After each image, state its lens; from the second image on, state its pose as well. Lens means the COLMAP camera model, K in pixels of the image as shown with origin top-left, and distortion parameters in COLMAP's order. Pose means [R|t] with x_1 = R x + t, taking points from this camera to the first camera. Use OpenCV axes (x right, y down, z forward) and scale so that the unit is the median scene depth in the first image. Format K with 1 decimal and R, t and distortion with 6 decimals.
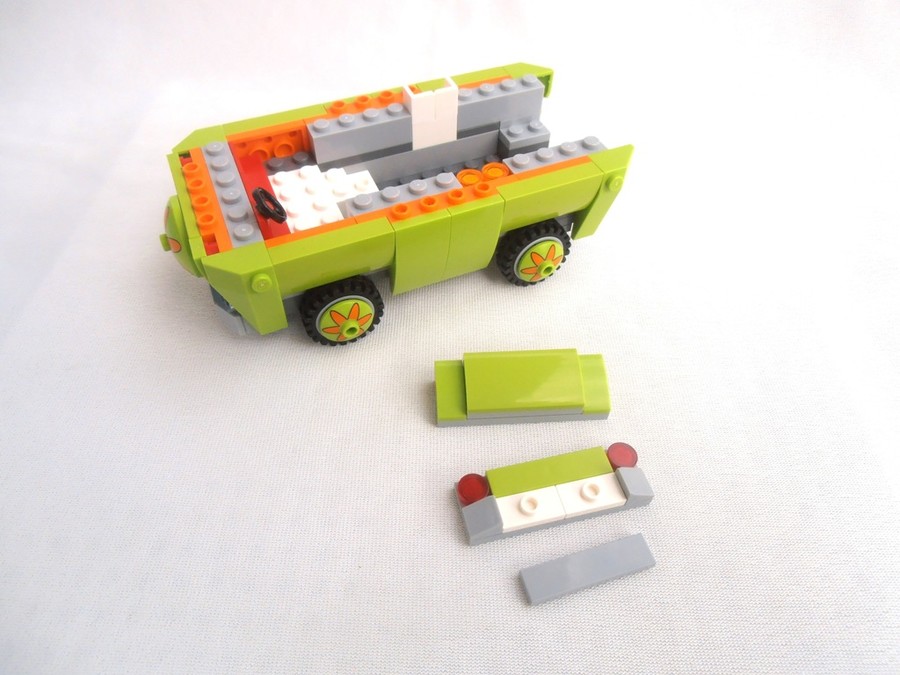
lens RADIAL K [[629.4, 0, 450.0], [0, 629.4, 337.5], [0, 0, 1]] dist [-0.008633, 0.001014]
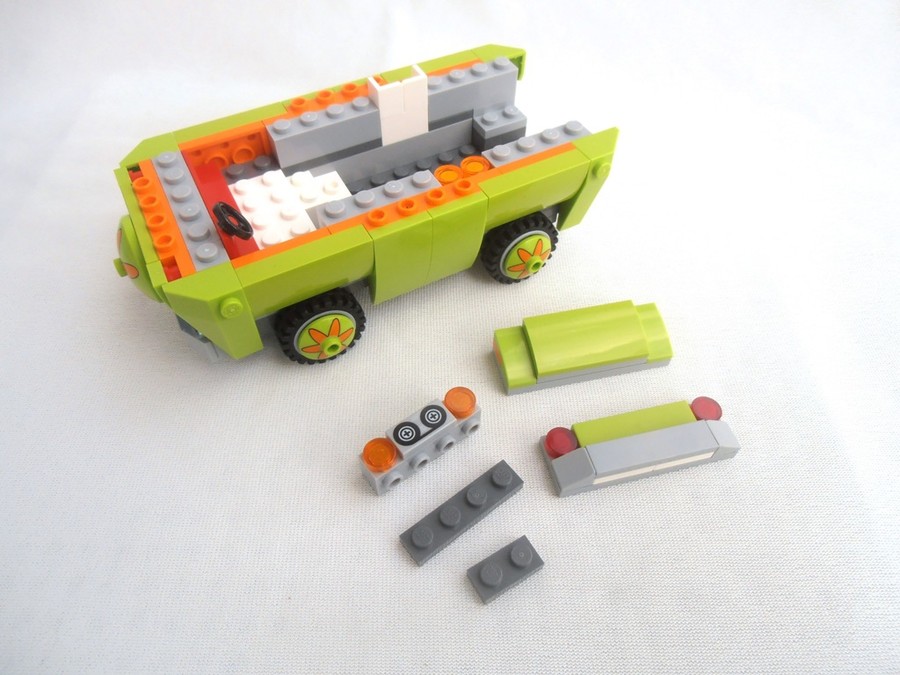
lens RADIAL K [[629.4, 0, 450.0], [0, 629.4, 337.5], [0, 0, 1]] dist [-0.008633, 0.001014]
pose [[0.996462, -0.073522, 0.040712, -0.020501], [0.072227, 0.996862, 0.032409, -0.042323], [-0.042967, -0.029354, 0.998645, 0.063255]]
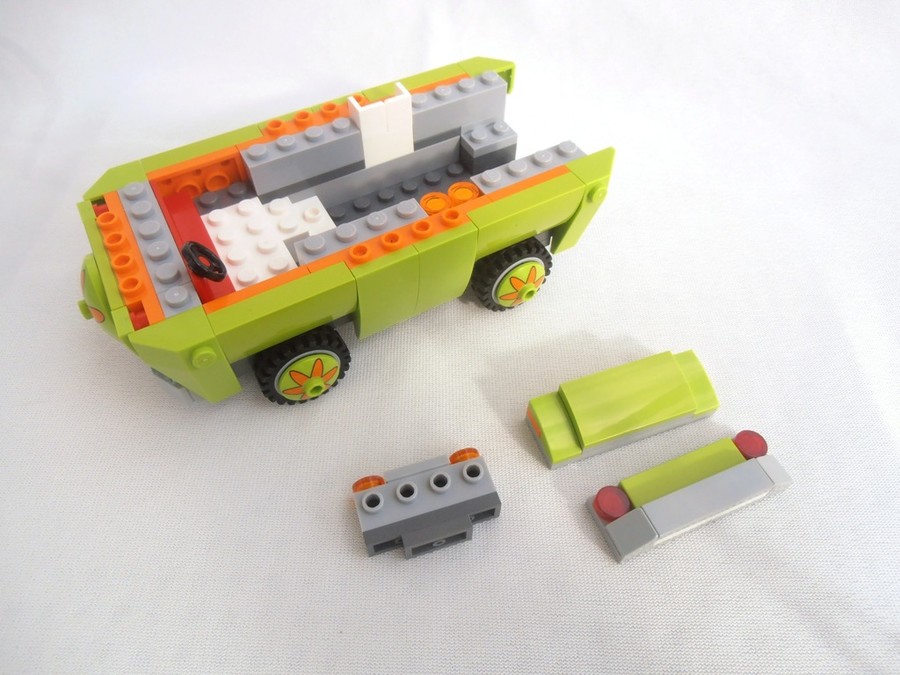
lens RADIAL K [[629.4, 0, 450.0], [0, 629.4, 337.5], [0, 0, 1]] dist [-0.008633, 0.001014]
pose [[0.994401, -0.092232, 0.051581, -0.009793], [0.089839, 0.994849, 0.046947, -0.102889], [-0.055645, -0.042050, 0.997565, 0.115749]]
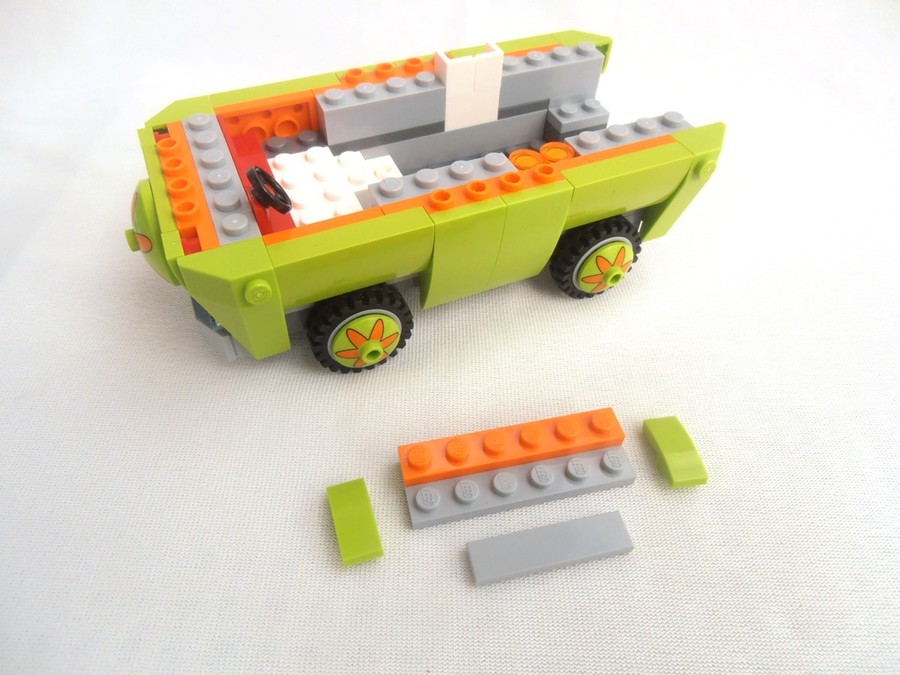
lens RADIAL K [[629.4, 0, 450.0], [0, 629.4, 337.5], [0, 0, 1]] dist [-0.008633, 0.001014]
pose [[0.999924, 0.002534, 0.012086, -0.068305], [-0.002256, 0.999735, -0.022900, -0.013674], [-0.012141, 0.022871, 0.999665, 0.213103]]
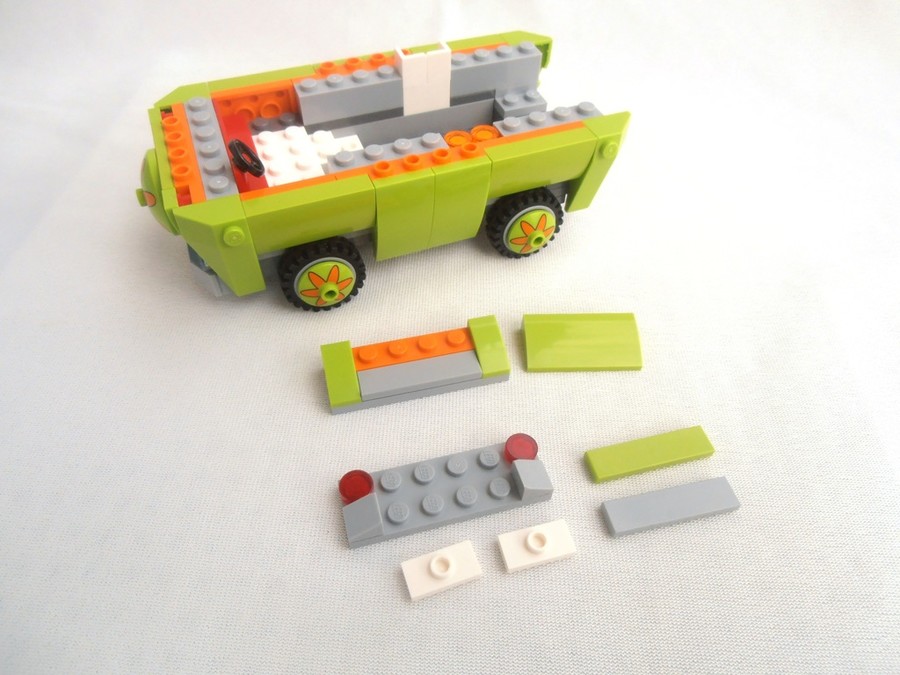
lens RADIAL K [[629.4, 0, 450.0], [0, 629.4, 337.5], [0, 0, 1]] dist [-0.008633, 0.001014]
pose [[0.999376, 0.030418, -0.017961, 0.044270], [-0.030553, 0.999507, -0.007284, 0.054669], [0.017731, 0.007829, 0.999812, 0.037174]]
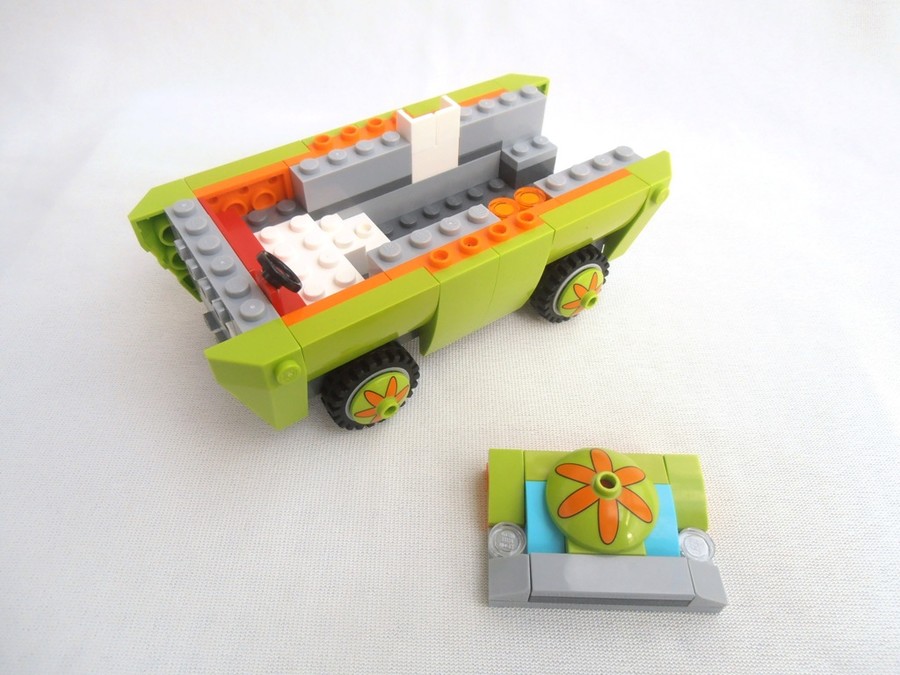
lens RADIAL K [[629.4, 0, 450.0], [0, 629.4, 337.5], [0, 0, 1]] dist [-0.008633, 0.001014]
pose [[0.981388, -0.140827, 0.130555, -0.166647], [0.145428, 0.989018, -0.026358, -0.066774], [-0.125410, 0.044853, 0.991091, 0.170187]]
